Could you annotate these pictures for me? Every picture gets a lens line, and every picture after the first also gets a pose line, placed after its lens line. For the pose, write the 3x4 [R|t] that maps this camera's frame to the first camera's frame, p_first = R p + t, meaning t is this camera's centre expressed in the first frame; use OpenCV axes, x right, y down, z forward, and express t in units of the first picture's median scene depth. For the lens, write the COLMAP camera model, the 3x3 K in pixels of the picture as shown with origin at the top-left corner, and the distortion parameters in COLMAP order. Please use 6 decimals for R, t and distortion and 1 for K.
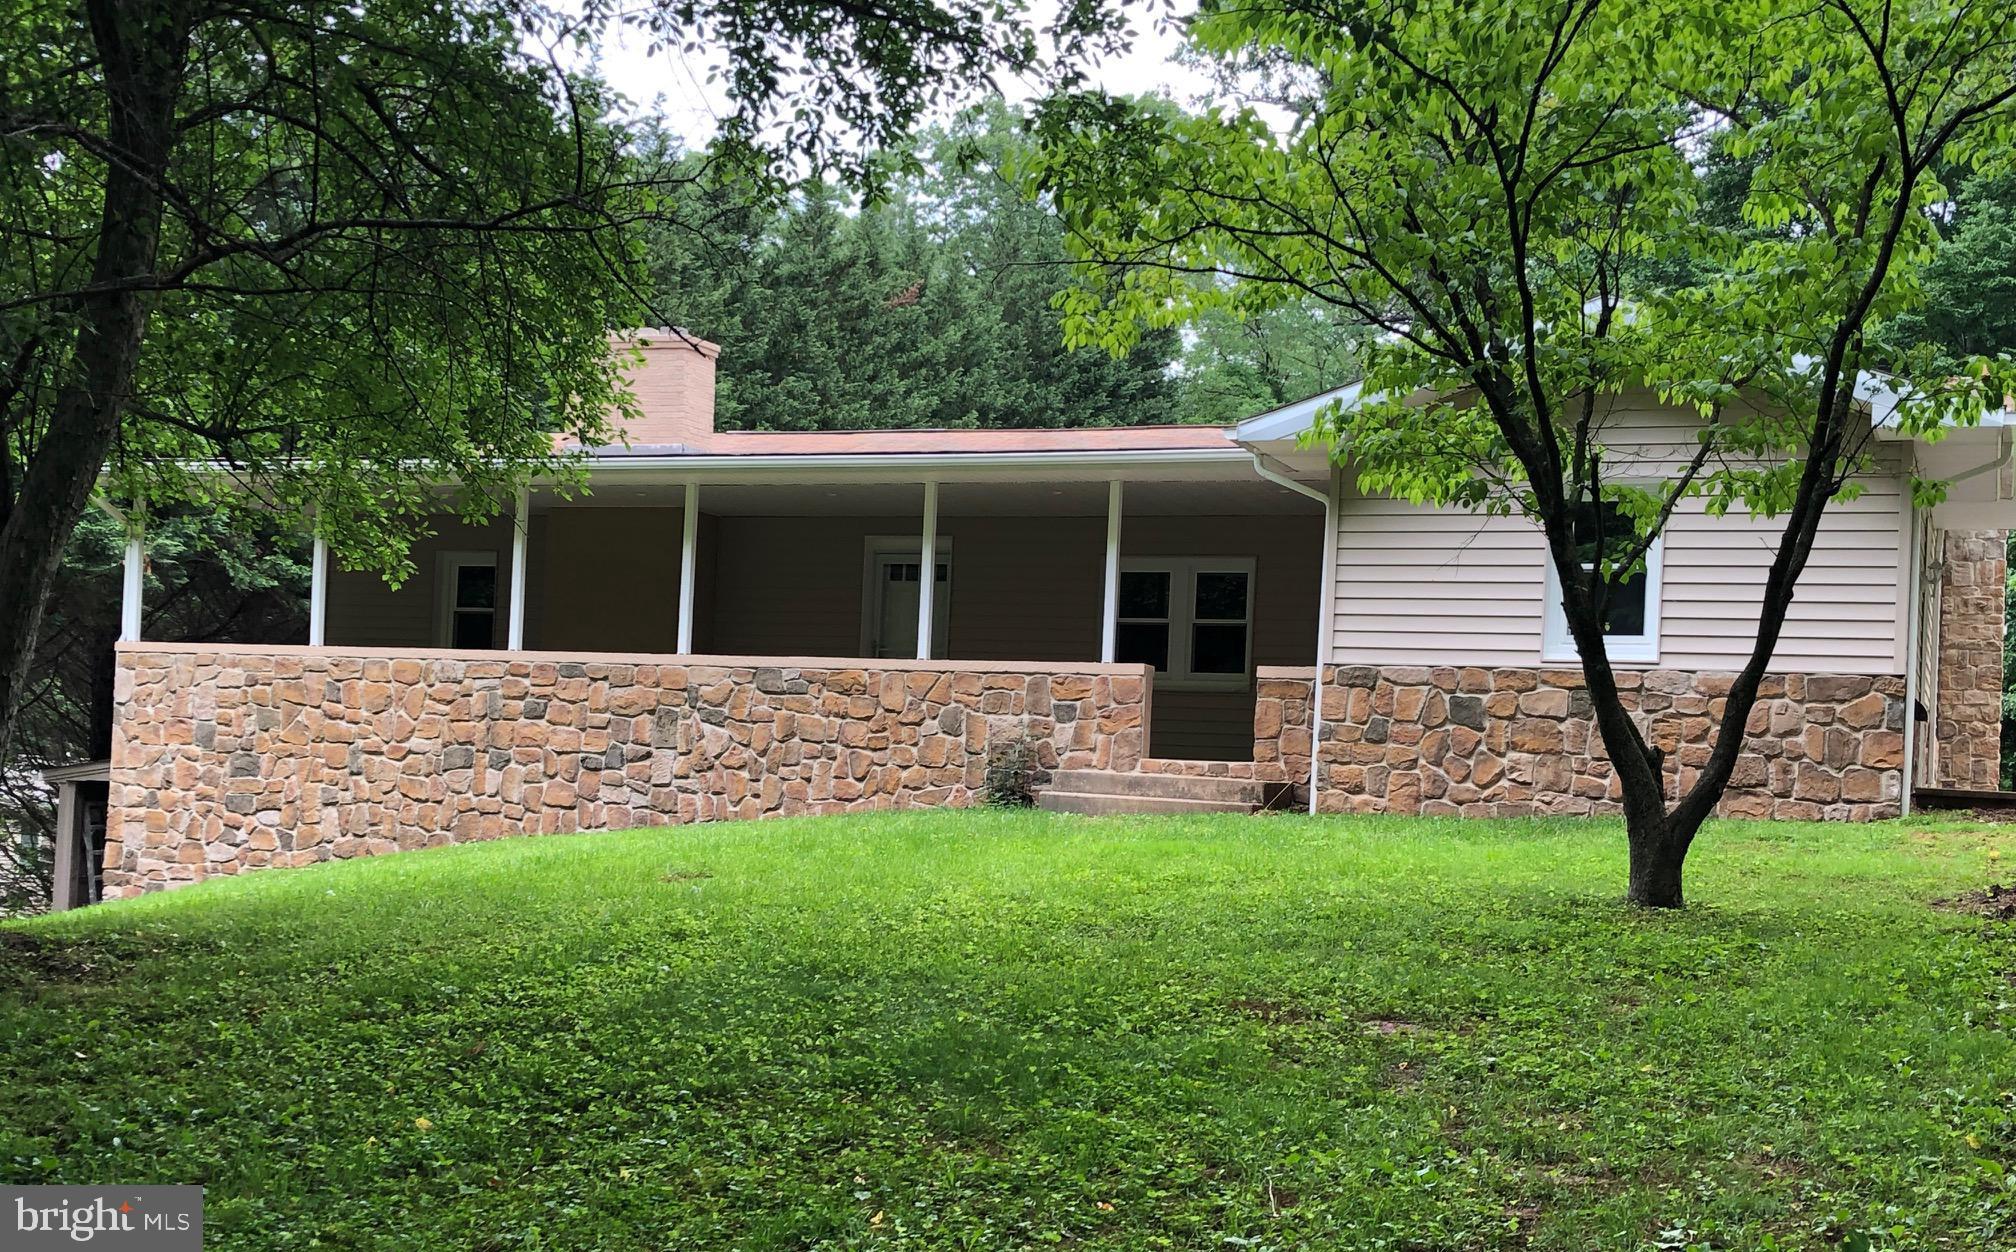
lens RADIAL K [[2473.0, 0, 1020.1], [0, 2473.0, 618.0], [0, 0, 1]] dist [0.005314, 0.000000]
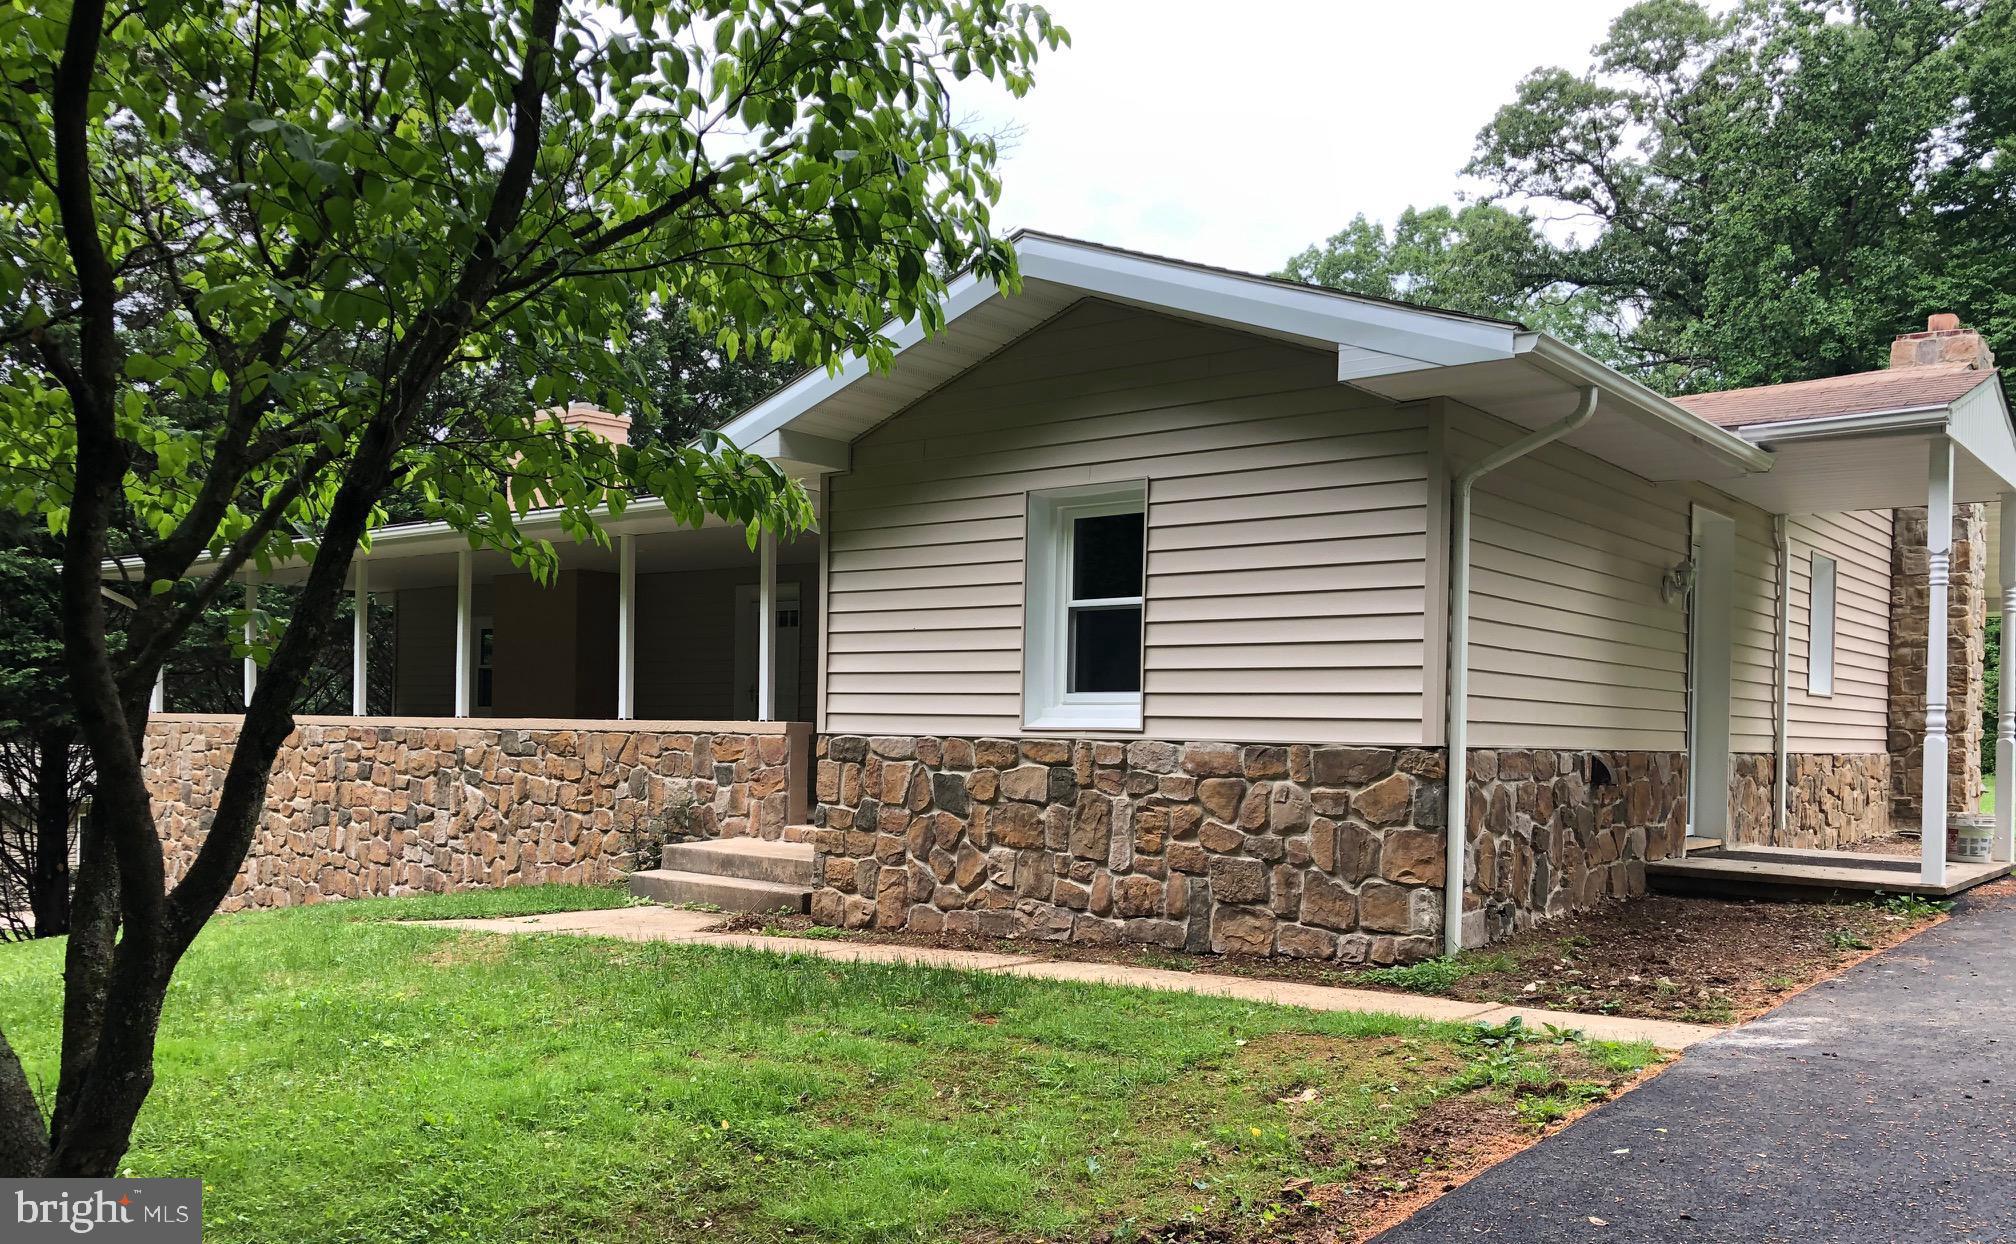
lens RADIAL K [[1654.8, 0, 1017.6], [0, 1654.8, 634.0], [0, 0, 1]] dist [0.027915, -0.014310]
pose [[0.955817, -0.045540, -0.290413, 0.300688], [0.048844, 0.998798, 0.004136, -0.011978], [0.289875, -0.018138, 0.956892, 0.420661]]
